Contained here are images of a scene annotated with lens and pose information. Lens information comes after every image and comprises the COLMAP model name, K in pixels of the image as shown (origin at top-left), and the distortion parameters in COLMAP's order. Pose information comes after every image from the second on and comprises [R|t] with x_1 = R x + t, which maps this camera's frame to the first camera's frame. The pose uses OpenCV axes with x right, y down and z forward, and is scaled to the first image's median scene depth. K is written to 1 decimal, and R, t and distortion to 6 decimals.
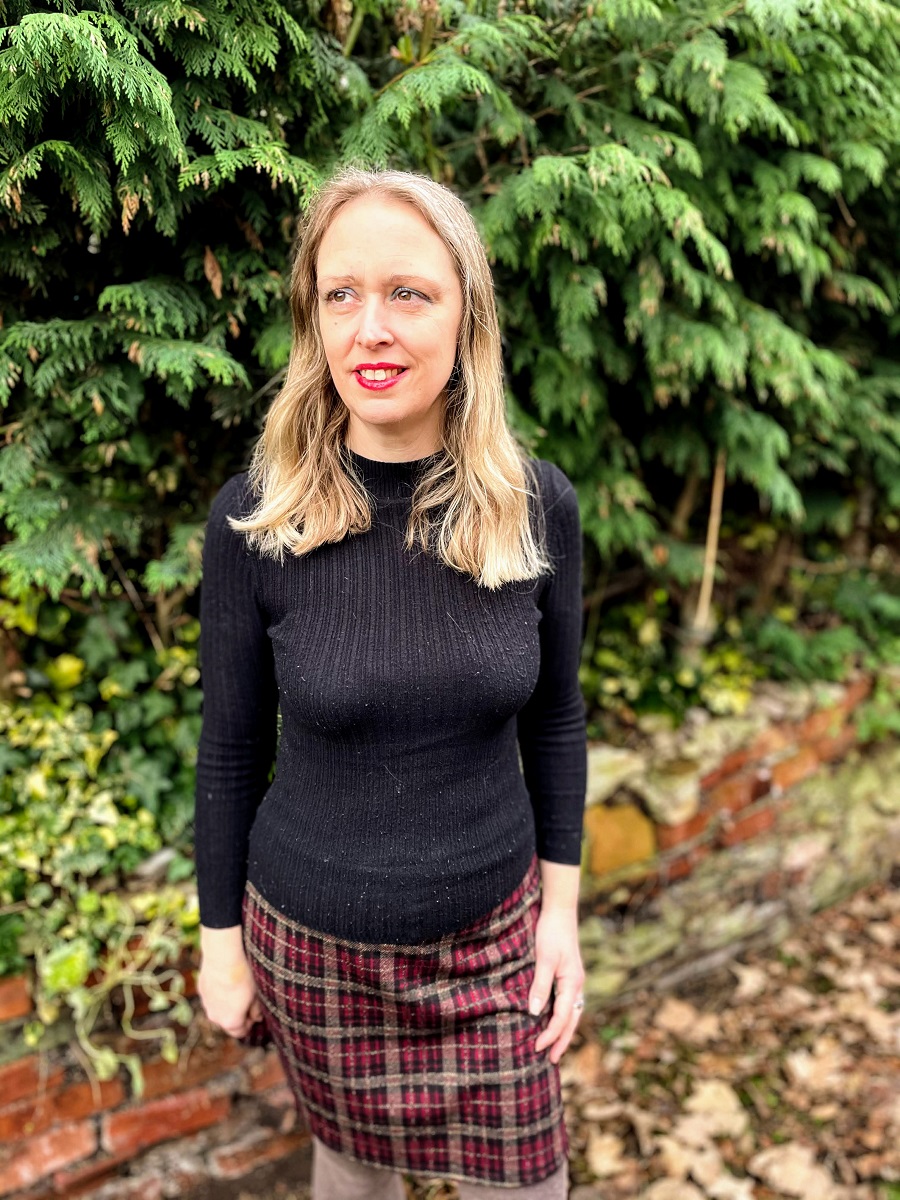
lens RADIAL K [[915.6, 0, 449.9], [0, 915.6, 600.5], [0, 0, 1]] dist [0.038837, -0.003724]
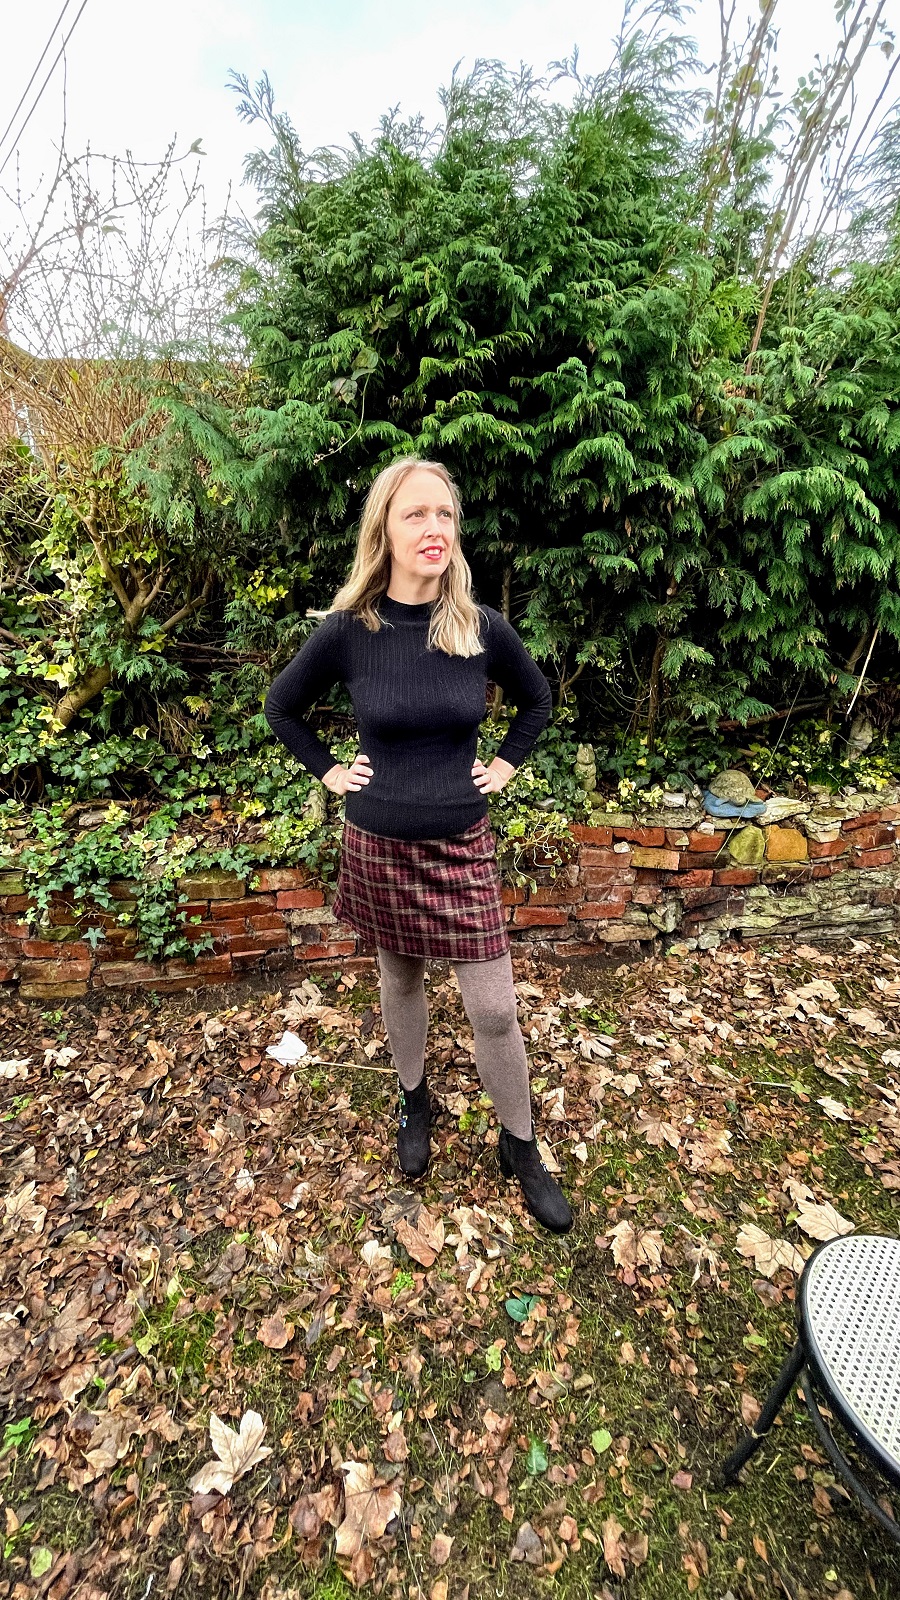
lens RADIAL K [[638.2, 0, 449.8], [0, 638.2, 803.1], [0, 0, 1]] dist [-0.002463, 0.000005]
pose [[0.934732, 0.122529, -0.333560, -0.032090], [-0.095368, 0.990736, 0.096683, 0.172188], [0.342316, -0.058562, 0.937758, -0.536774]]
